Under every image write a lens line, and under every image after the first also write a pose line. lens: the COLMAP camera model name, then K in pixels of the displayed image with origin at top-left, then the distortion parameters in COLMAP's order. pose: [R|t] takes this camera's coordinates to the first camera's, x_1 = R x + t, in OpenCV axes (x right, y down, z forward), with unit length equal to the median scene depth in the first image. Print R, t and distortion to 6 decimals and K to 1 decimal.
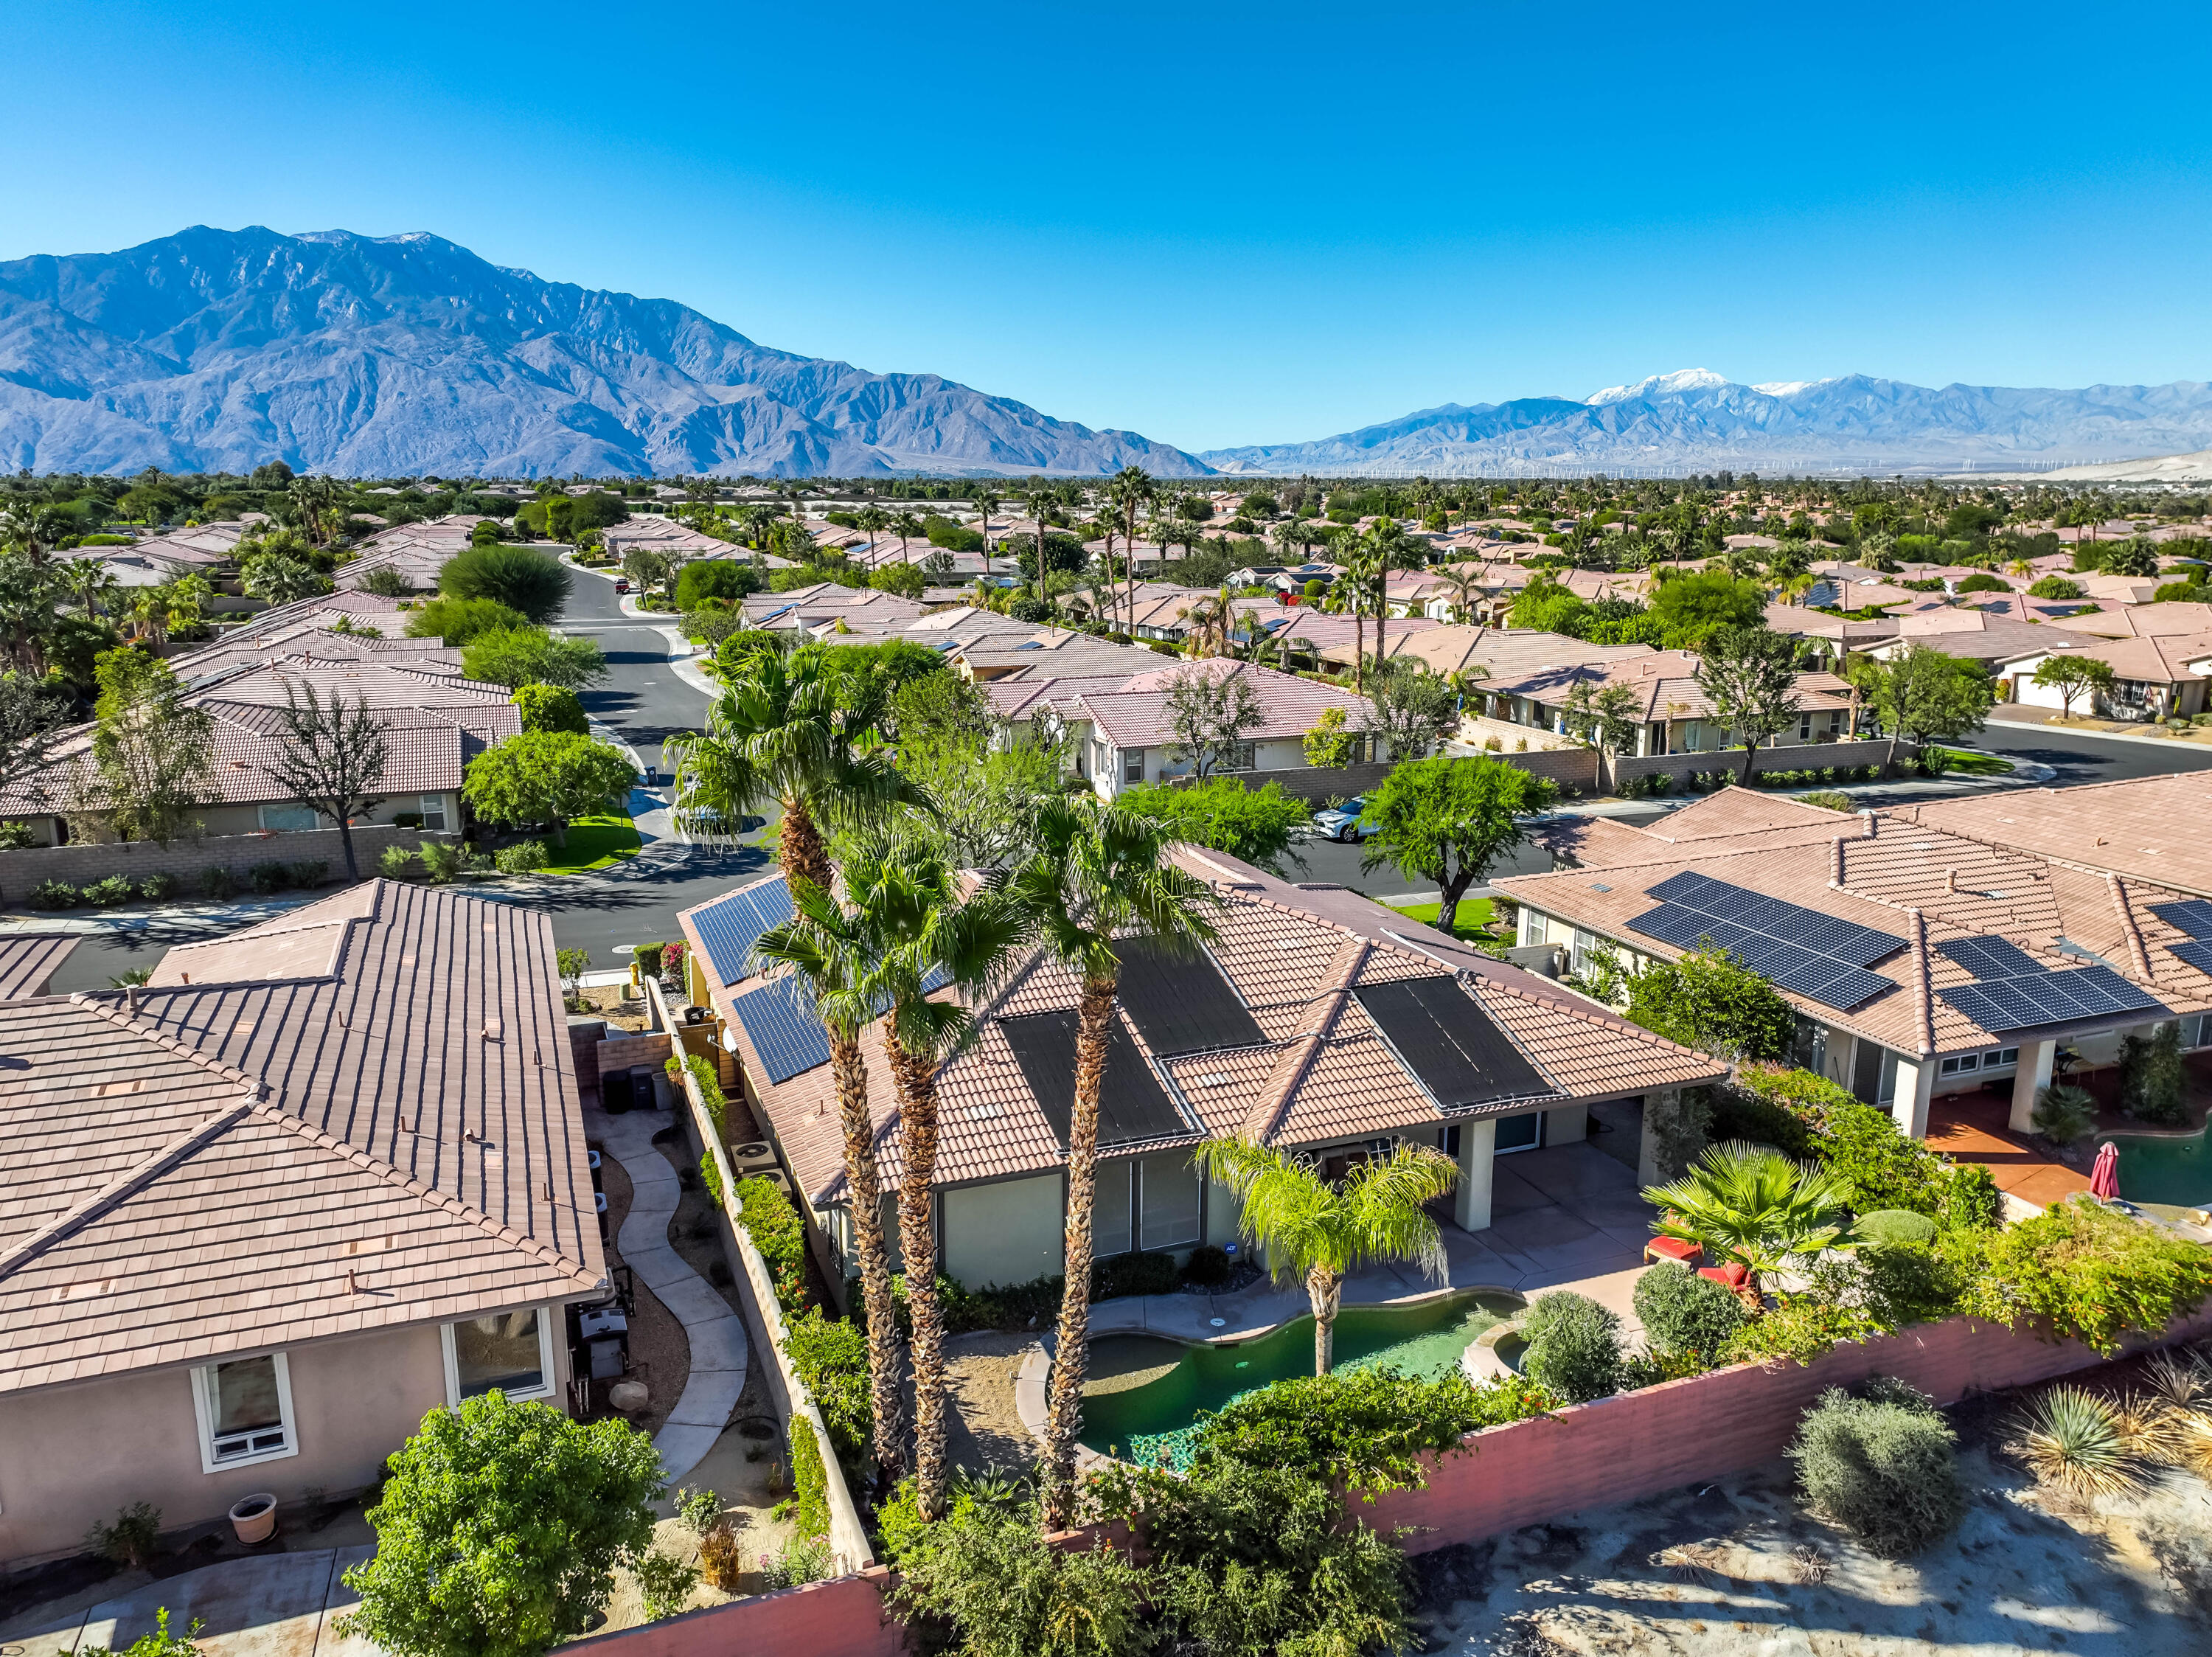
lens RADIAL K [[1571.4, 0, 1103.5], [0, 1571.4, 823.9], [0, 0, 1]] dist [-0.001986, 0.020364]
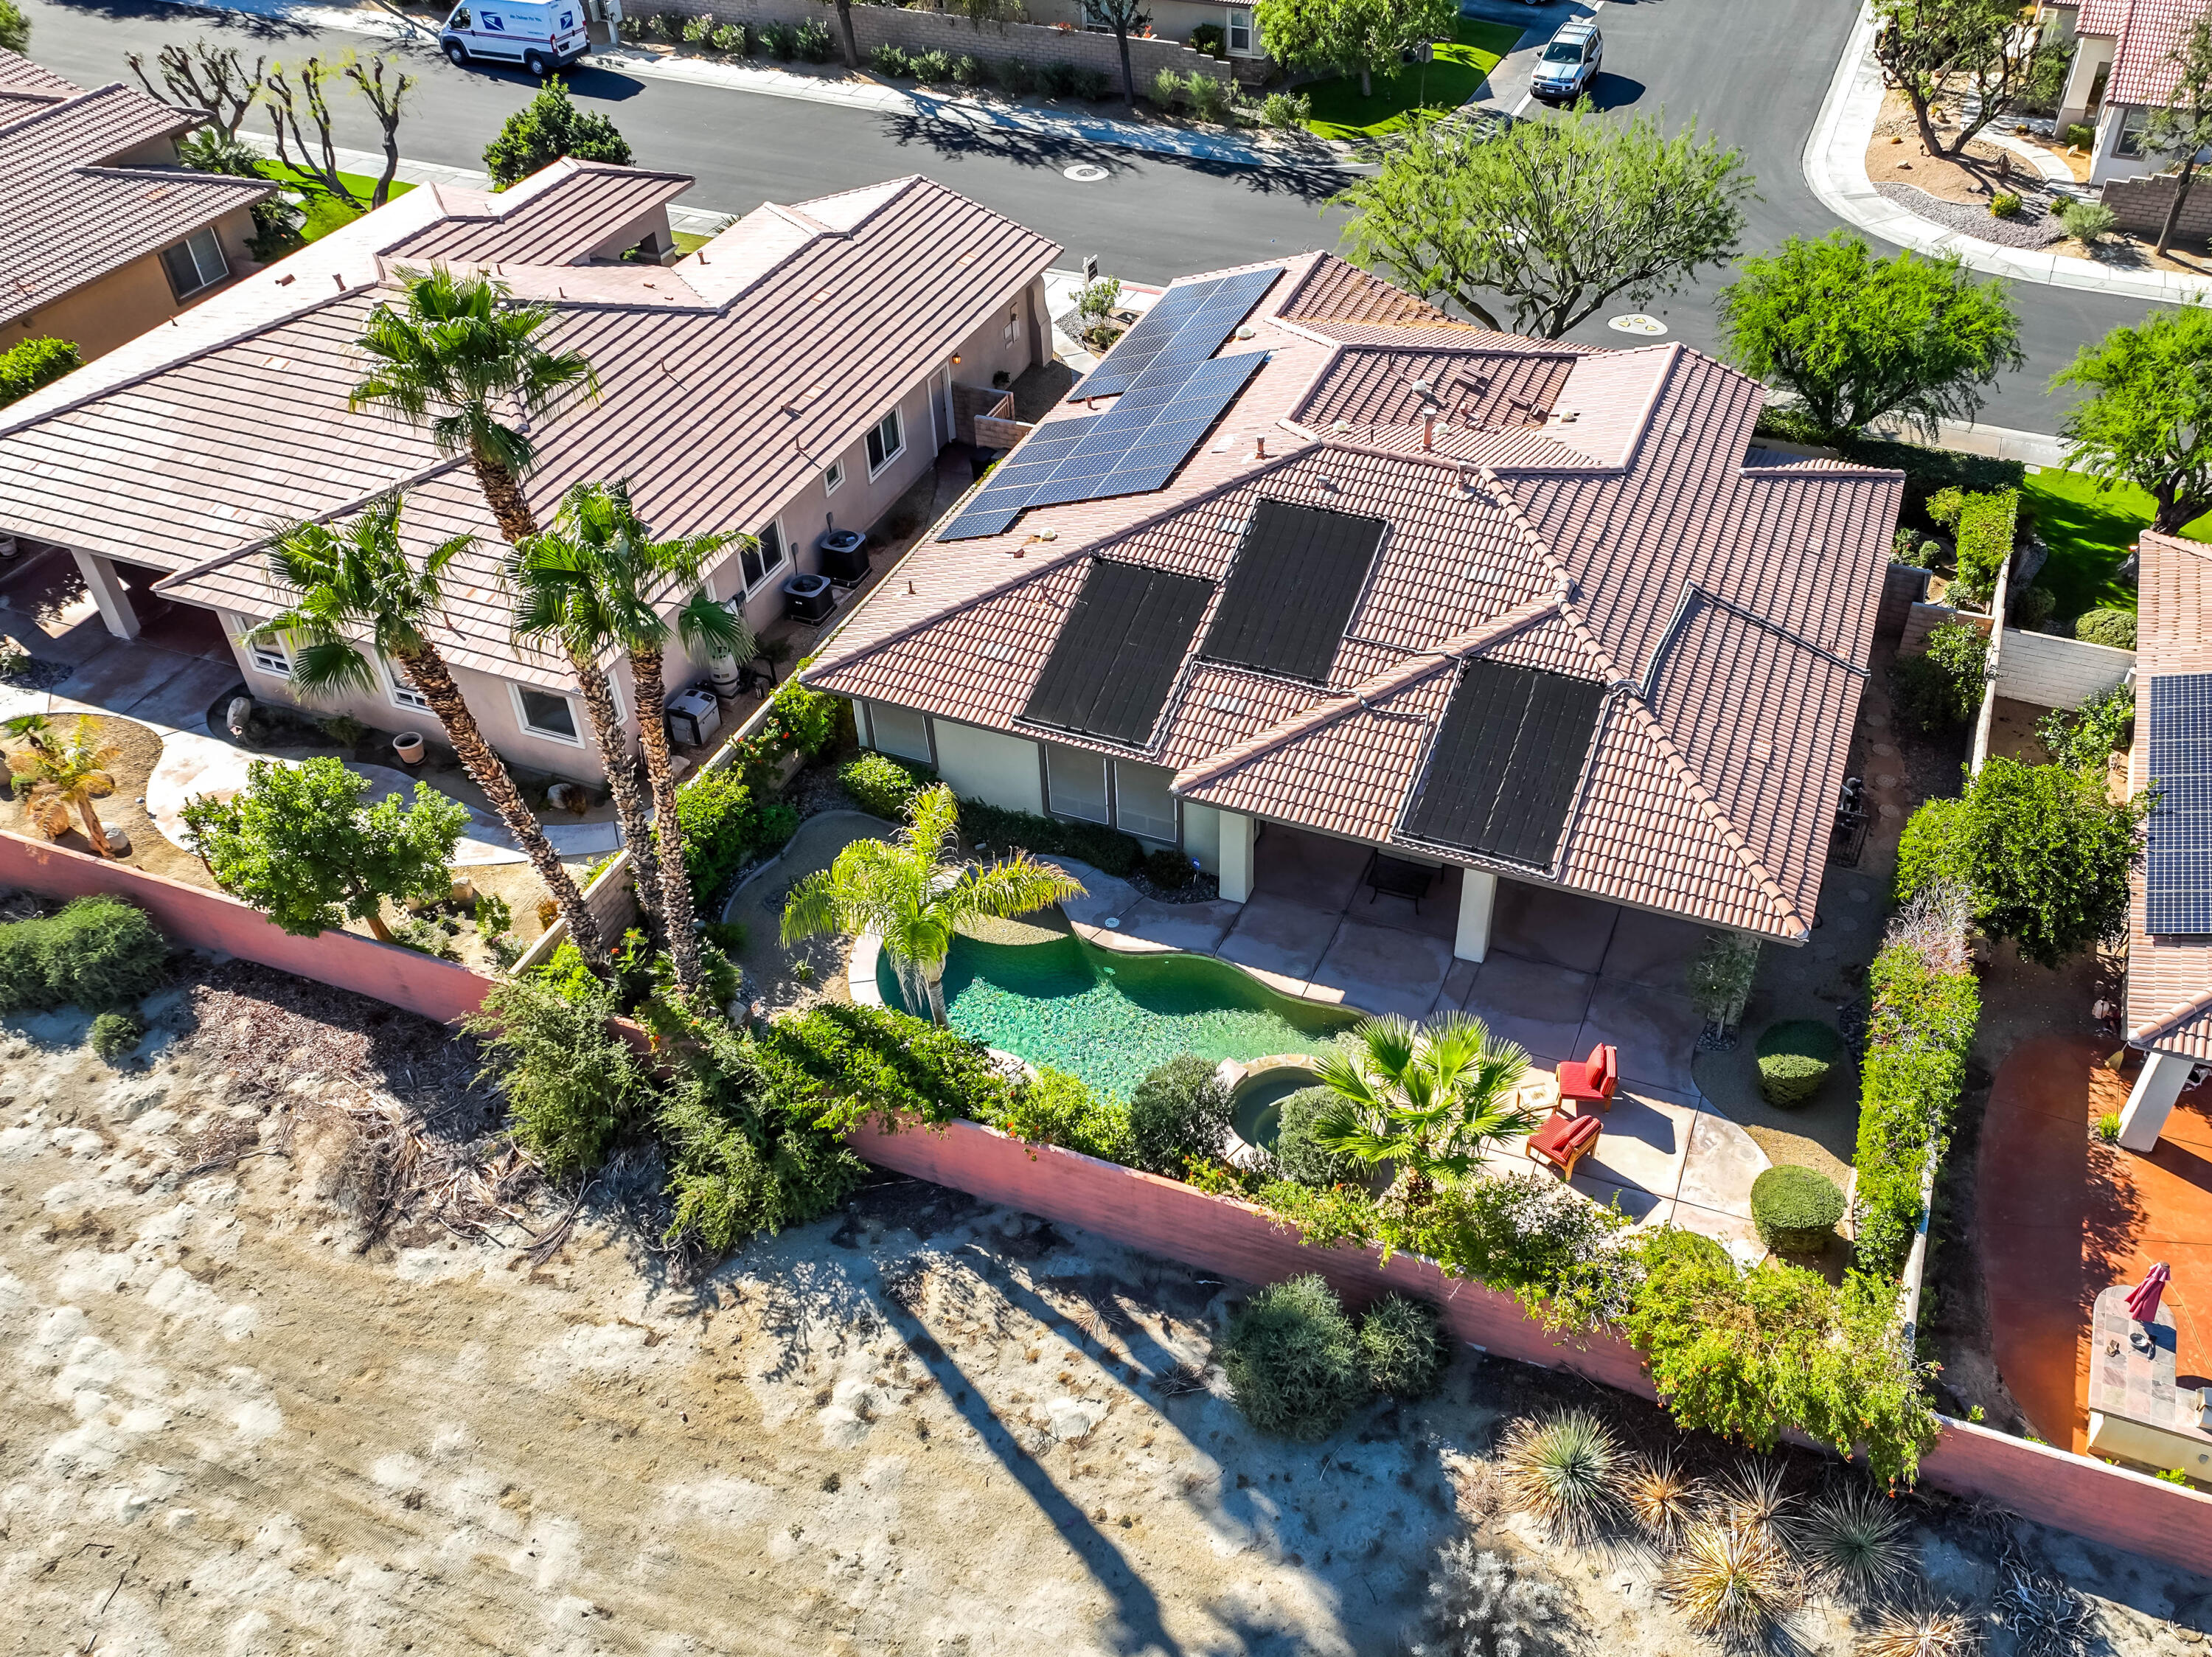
lens RADIAL K [[1881.5, 0, 1217.5], [0, 1881.5, 906.4], [0, 0, 1]] dist [0.002333, 0.011696]
pose [[0.742852, 0.443484, -0.501491, 0.496177], [-0.137466, 0.834188, 0.534072, -0.243758], [0.655190, -0.327799, 0.680642, 0.135894]]
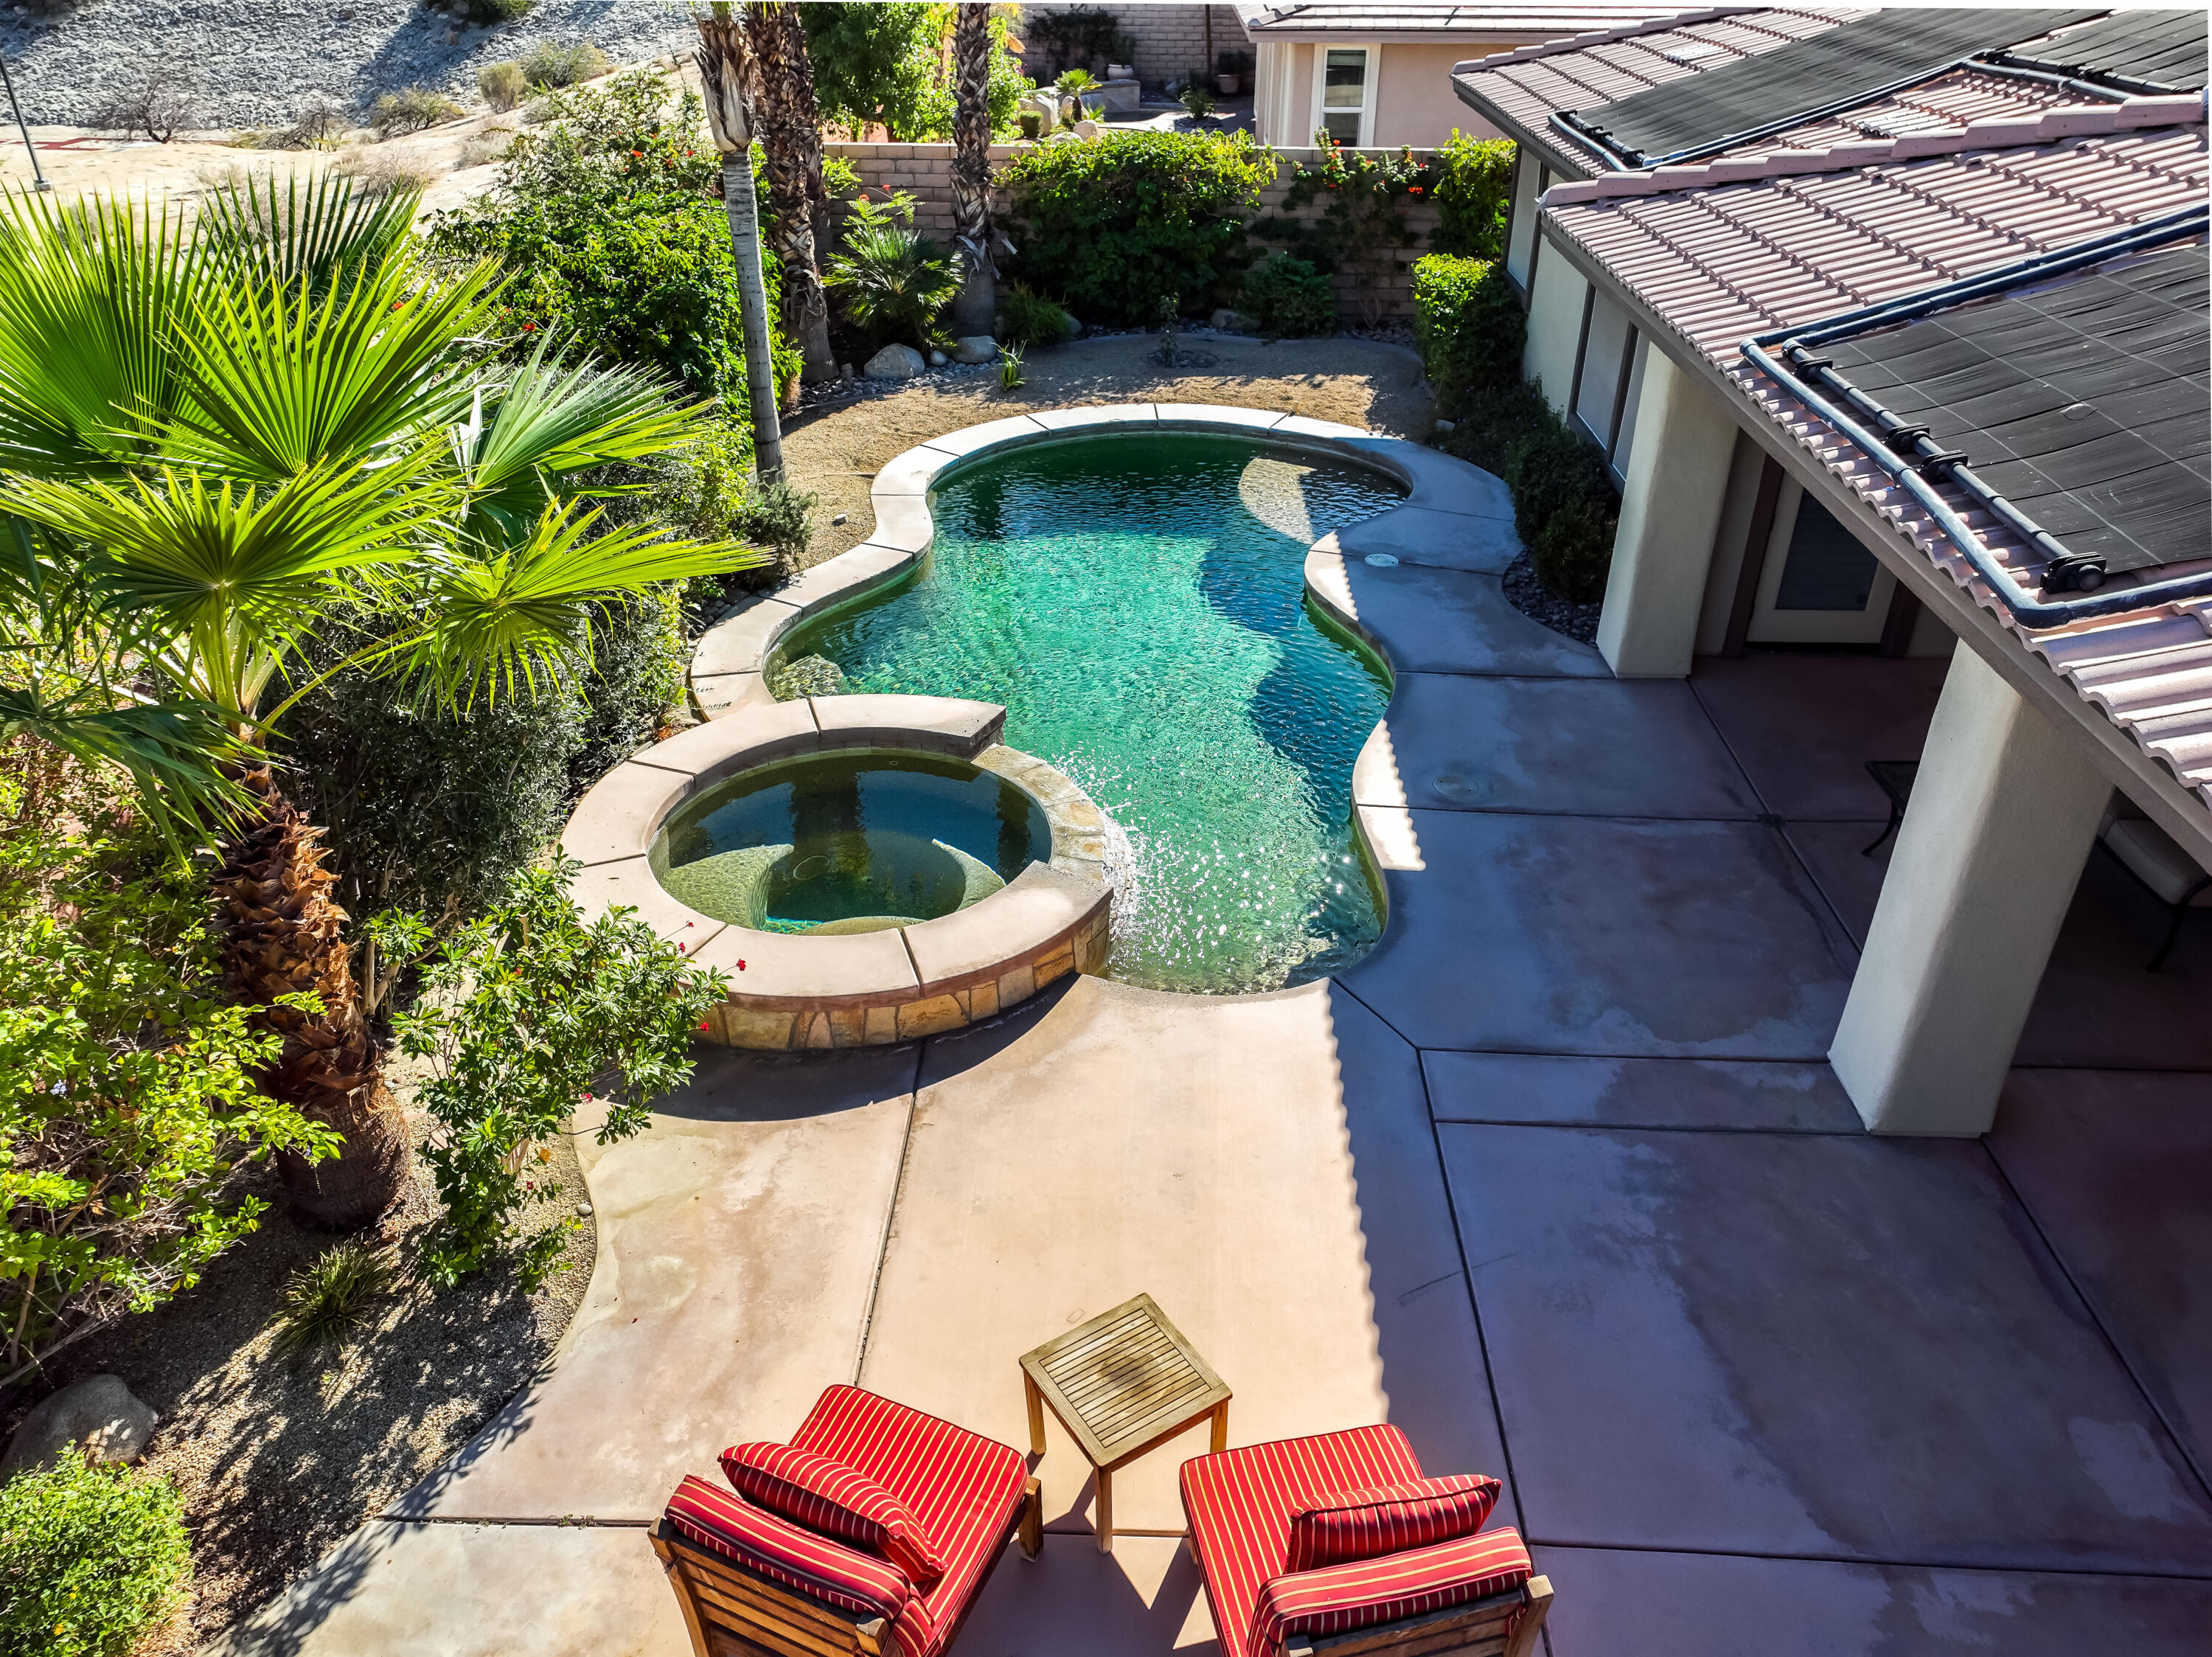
lens RADIAL K [[1533.9, 0, 1112.3], [0, 1533.9, 844.6], [0, 0, 1]] dist [-0.001024, 0.010554]
pose [[-0.394752, 0.490556, -0.776869, 0.327804], [-0.185980, 0.785371, 0.590427, 0.089158], [0.899768, 0.377554, -0.218793, 0.706475]]
